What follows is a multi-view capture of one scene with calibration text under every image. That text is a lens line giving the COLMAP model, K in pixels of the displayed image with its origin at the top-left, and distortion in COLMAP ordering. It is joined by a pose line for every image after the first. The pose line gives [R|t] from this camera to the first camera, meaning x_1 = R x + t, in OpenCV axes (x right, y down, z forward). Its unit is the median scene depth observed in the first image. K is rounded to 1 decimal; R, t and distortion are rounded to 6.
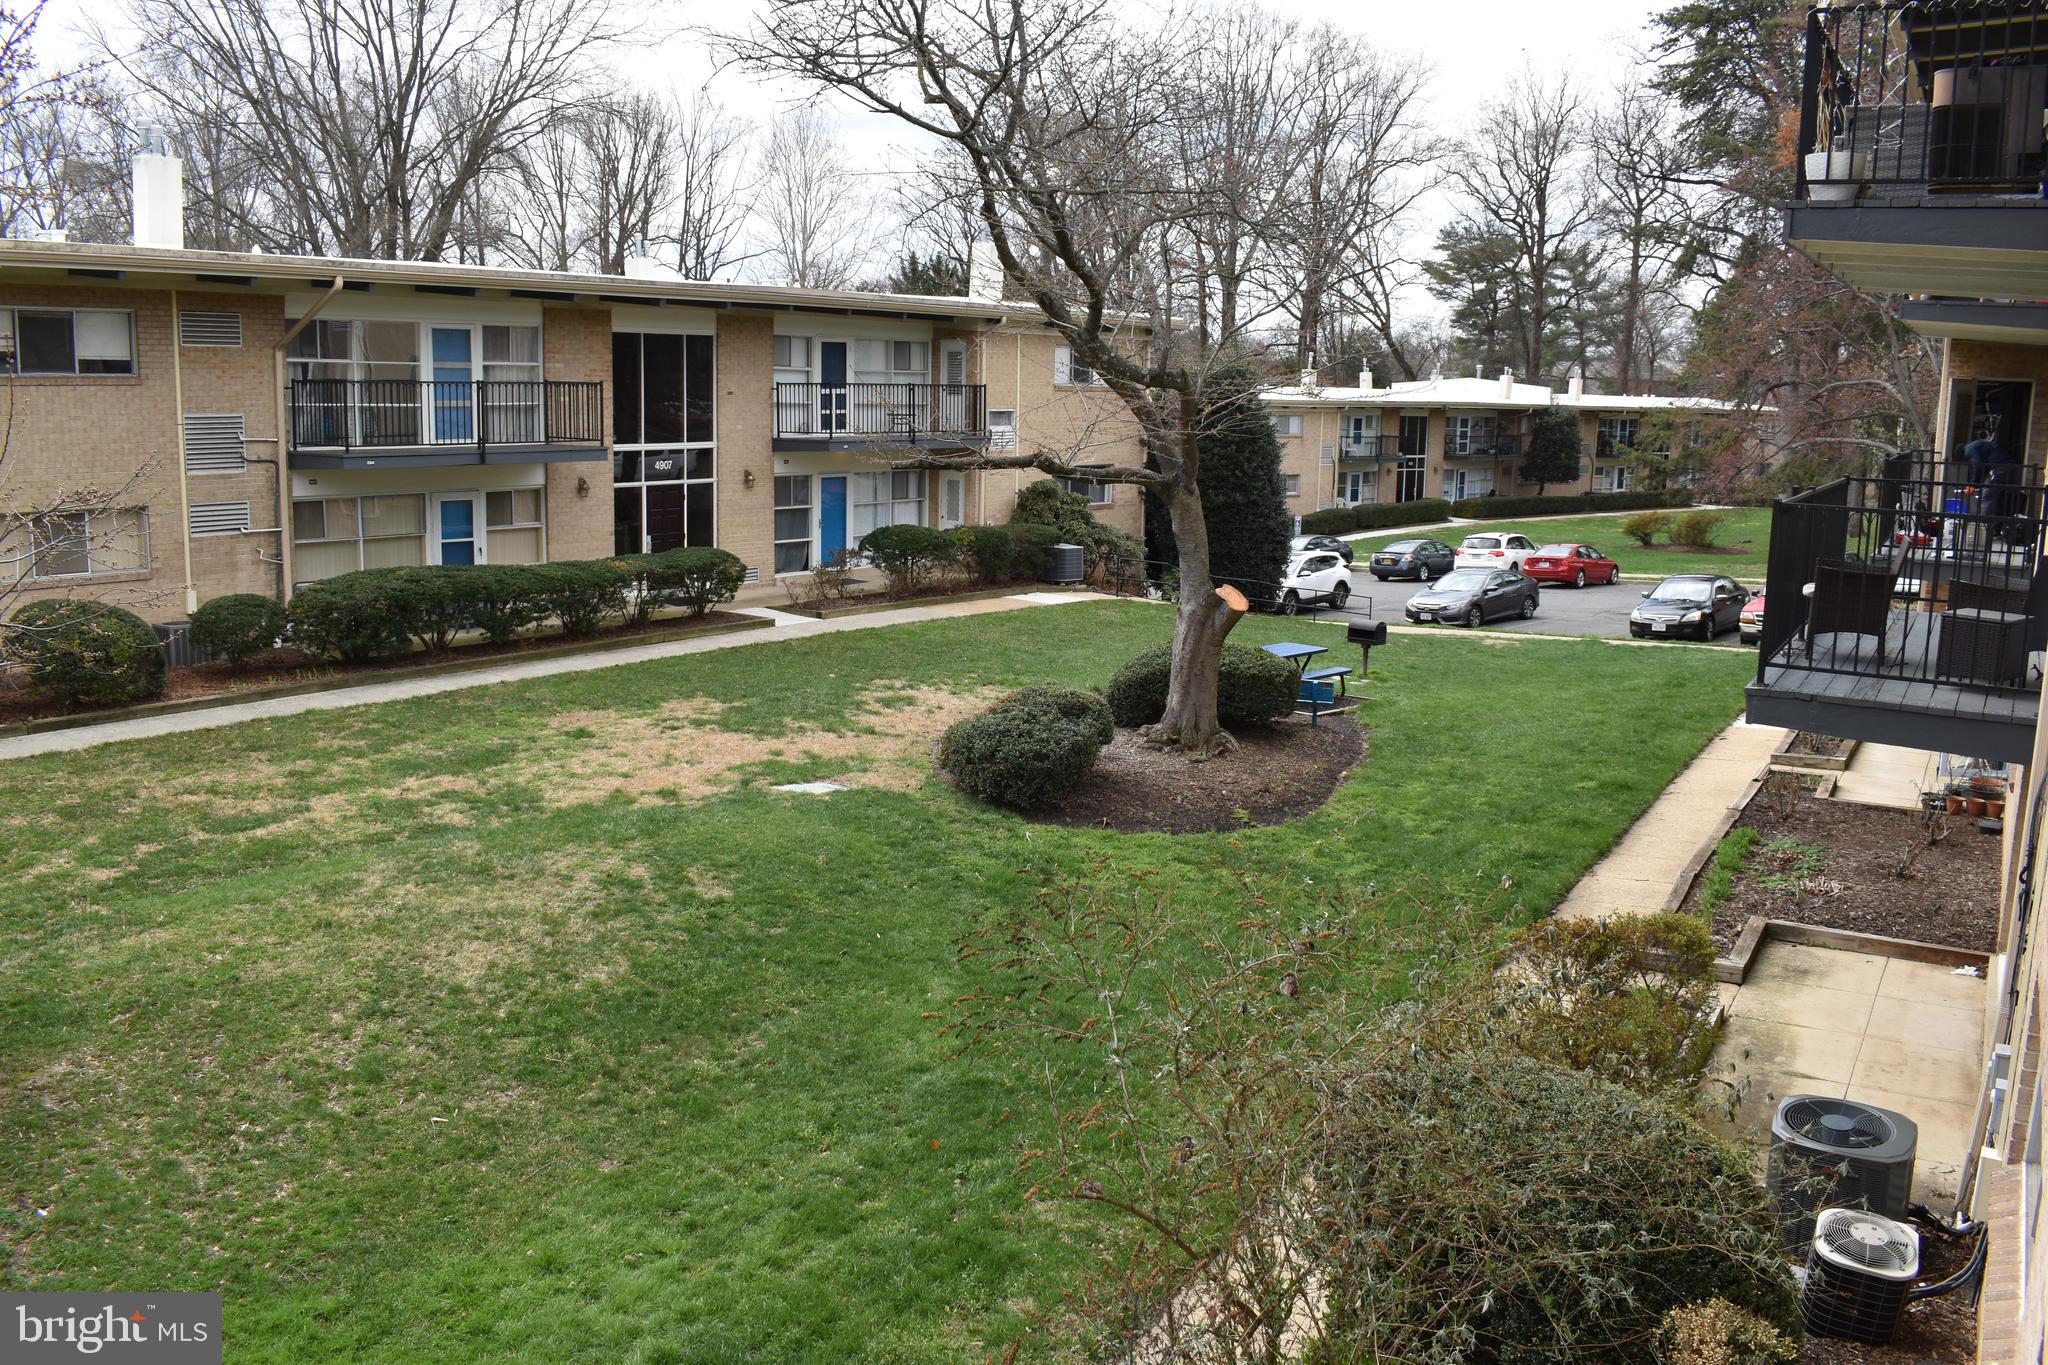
lens RADIAL K [[1676.6, 0, 1029.1], [0, 1676.6, 670.7], [0, 0, 1]] dist [-0.095753, 0.018868]
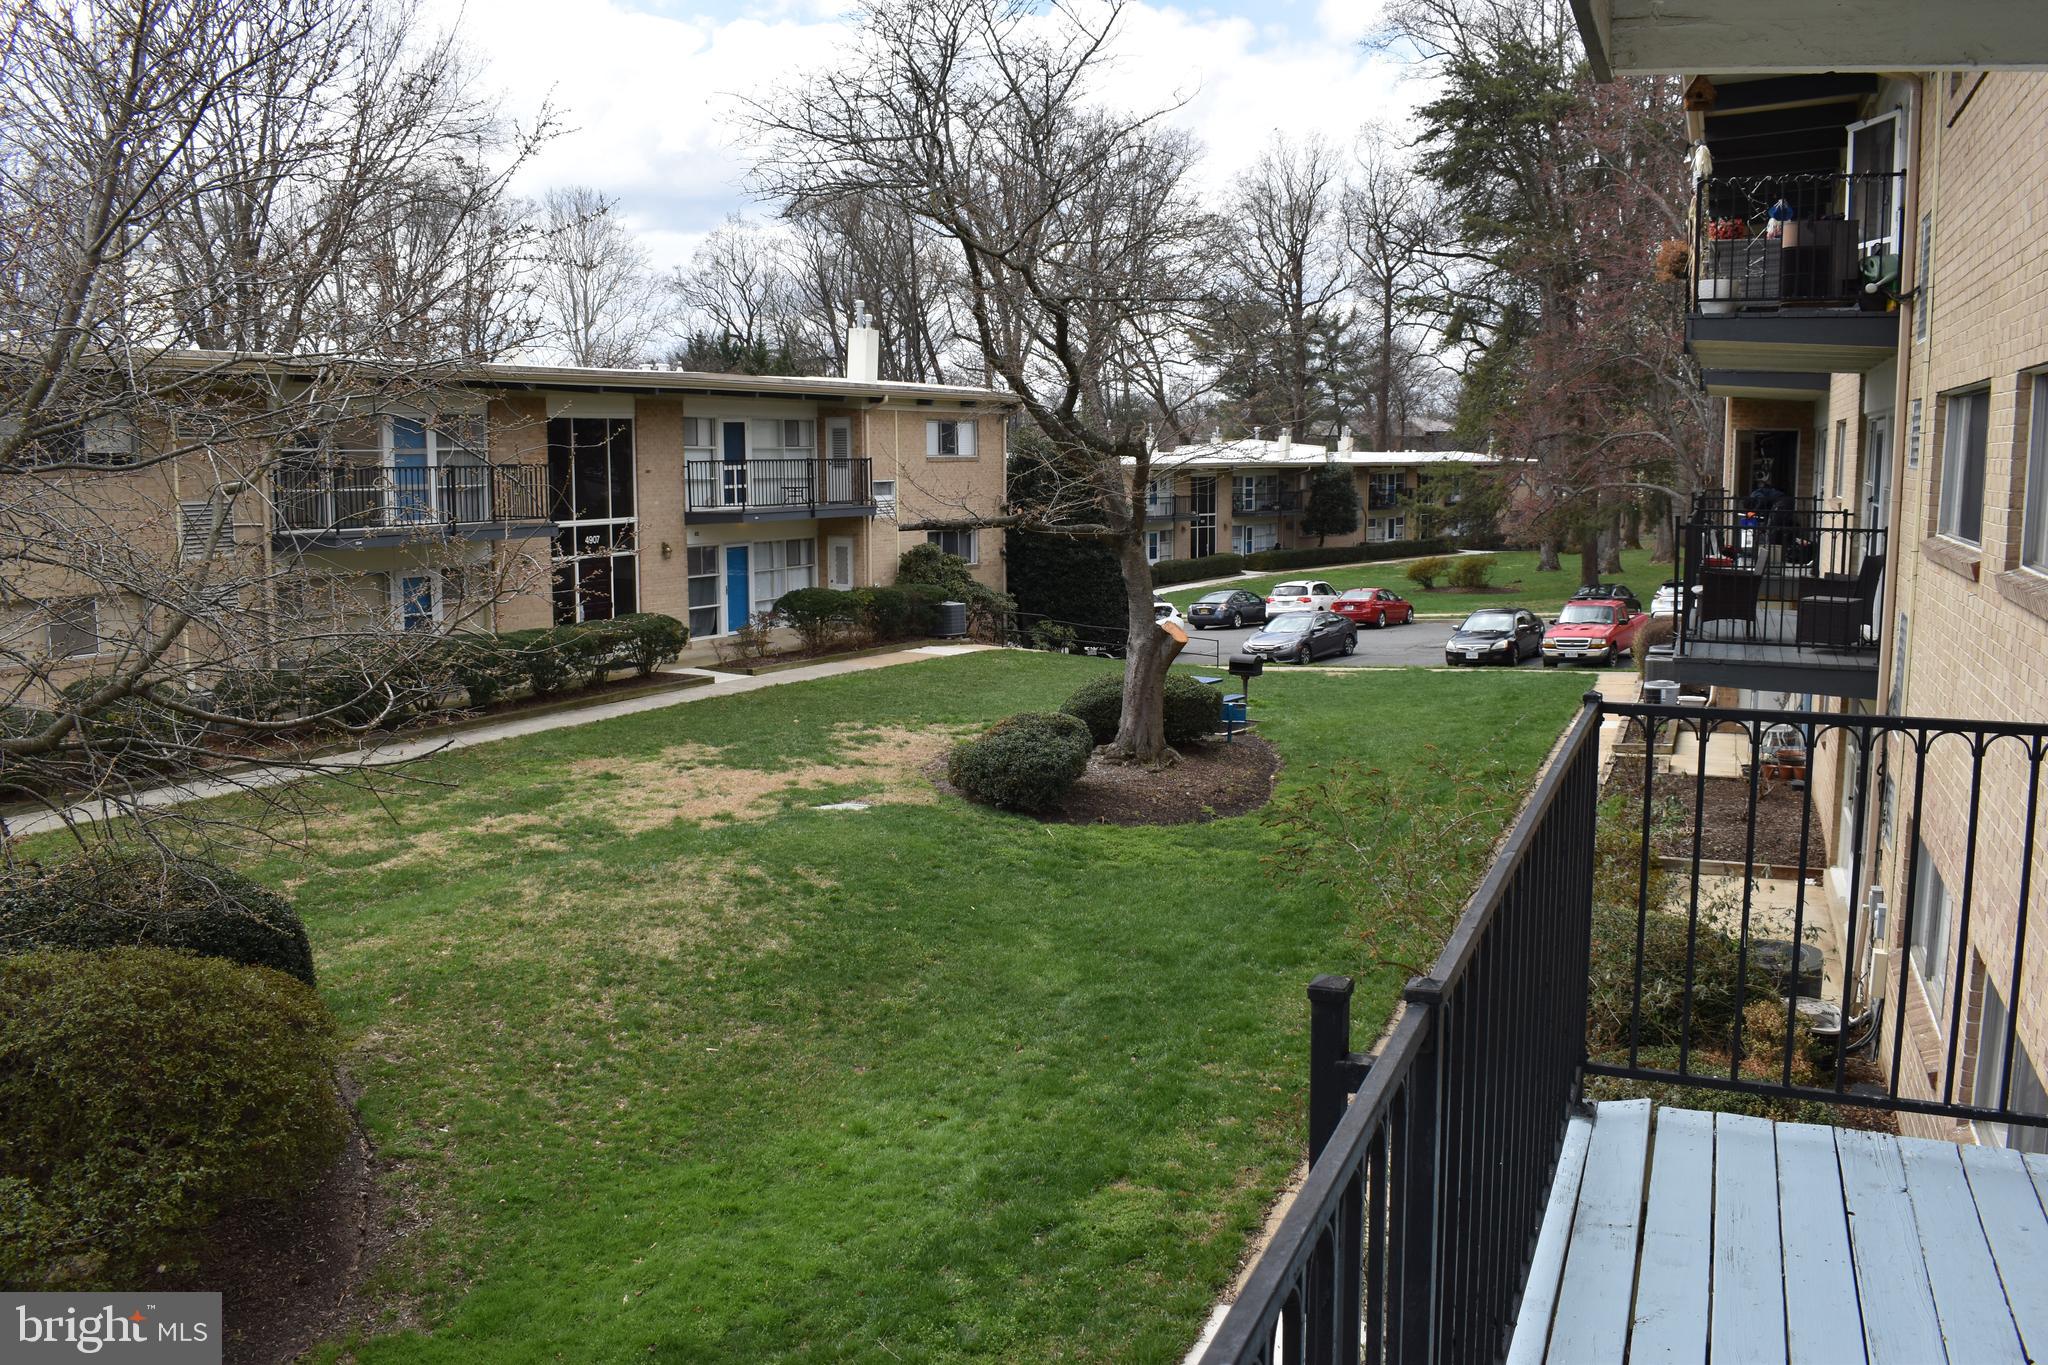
lens RADIAL K [[1676.6, 0, 1029.1], [0, 1676.6, 670.7], [0, 0, 1]] dist [-0.095753, 0.018868]
pose [[0.989178, -0.042601, 0.140401, -0.091391], [0.048337, 0.998119, -0.037699, 0.014500], [-0.138531, 0.044078, 0.989377, -0.094122]]
